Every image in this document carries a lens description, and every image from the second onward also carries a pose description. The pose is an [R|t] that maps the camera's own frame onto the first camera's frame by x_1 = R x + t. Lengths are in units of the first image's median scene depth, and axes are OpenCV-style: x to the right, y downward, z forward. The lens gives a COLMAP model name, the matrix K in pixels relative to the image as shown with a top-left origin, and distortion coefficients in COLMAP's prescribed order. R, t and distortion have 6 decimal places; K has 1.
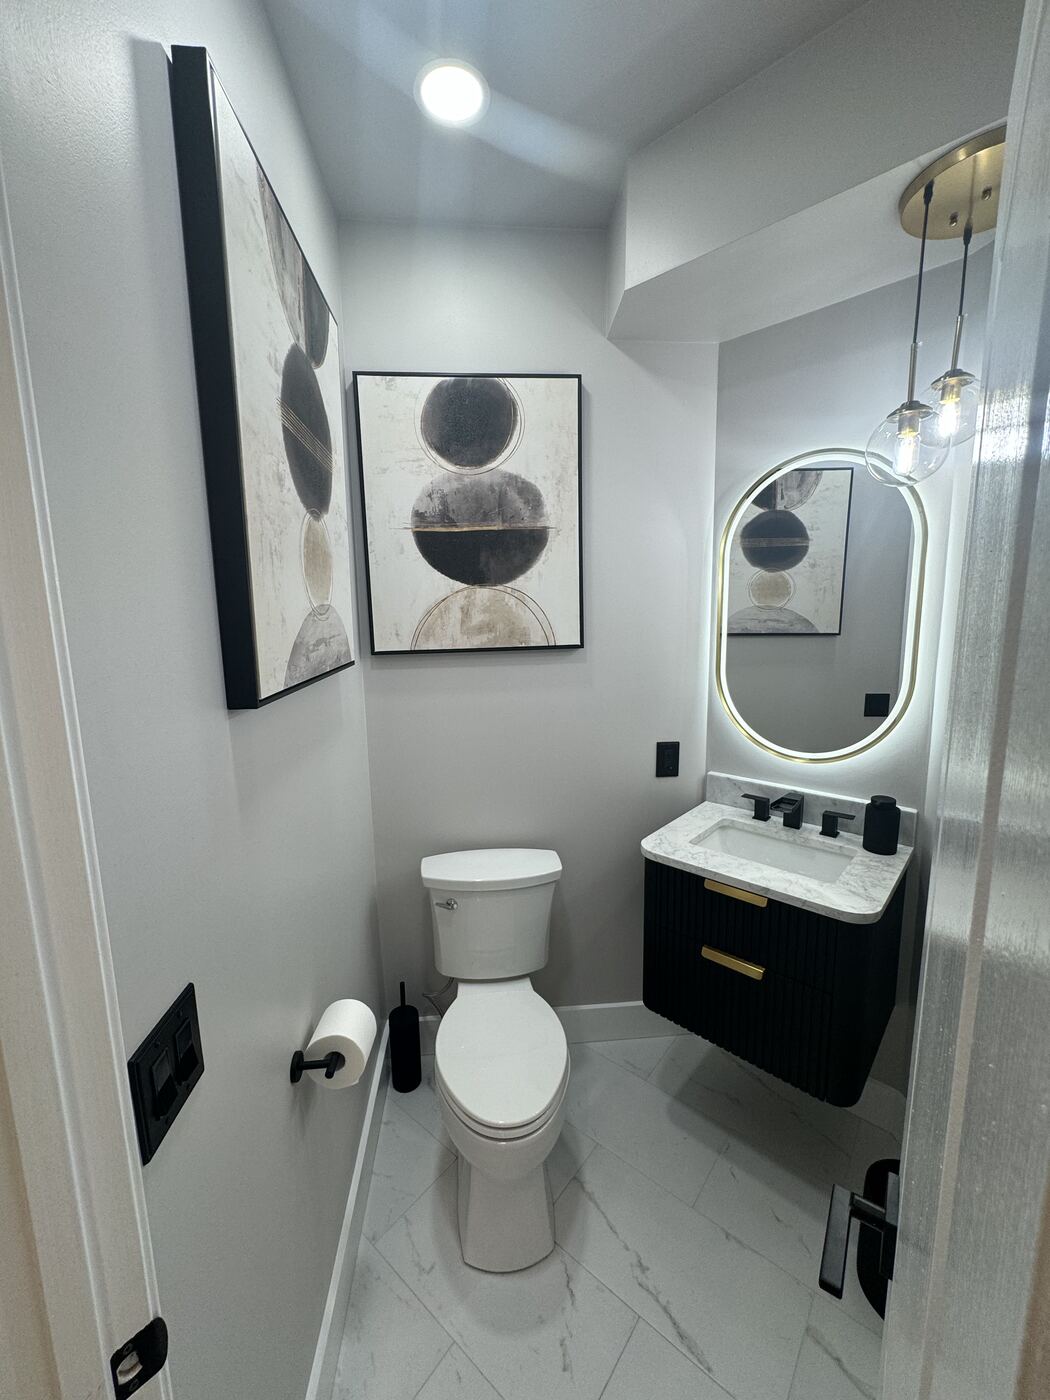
lens RADIAL K [[559.0, 0, 525.0], [0, 559.0, 700.0], [0, 0, 1]] dist [0.000321, 0.000273]
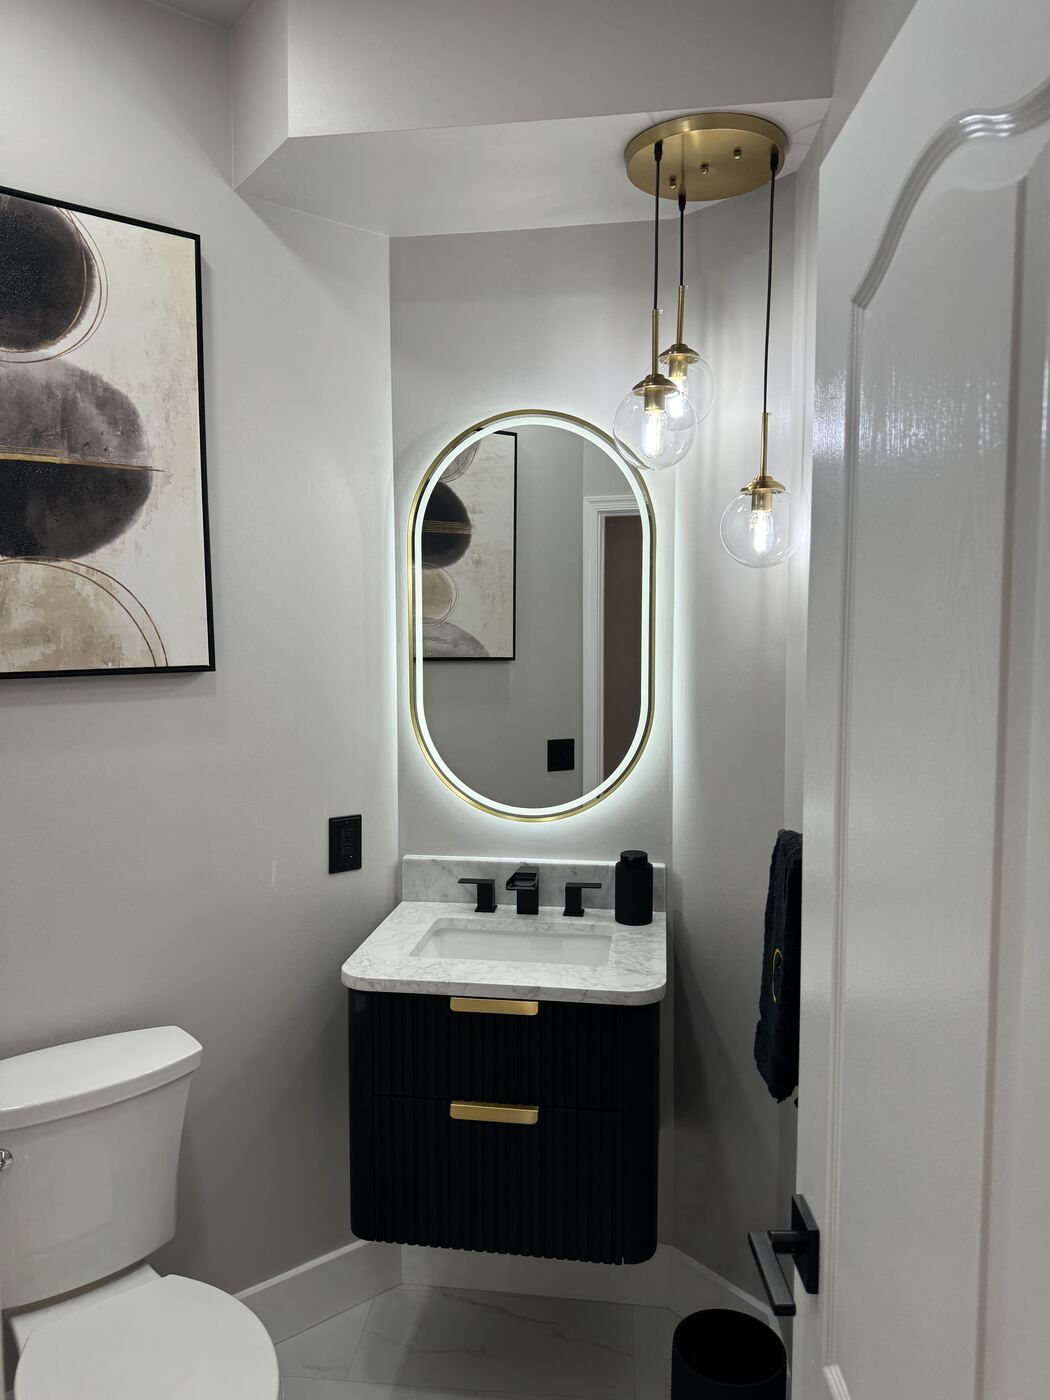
lens RADIAL K [[971.8, 0, 519.8], [0, 971.8, 702.6], [0, 0, 1]] dist [0.109189, -0.153905]
pose [[0.832121, -0.025932, 0.553988, -0.223971], [0.075337, 0.994932, -0.066588, 0.039697], [-0.549453, 0.097146, 0.829858, -0.067522]]
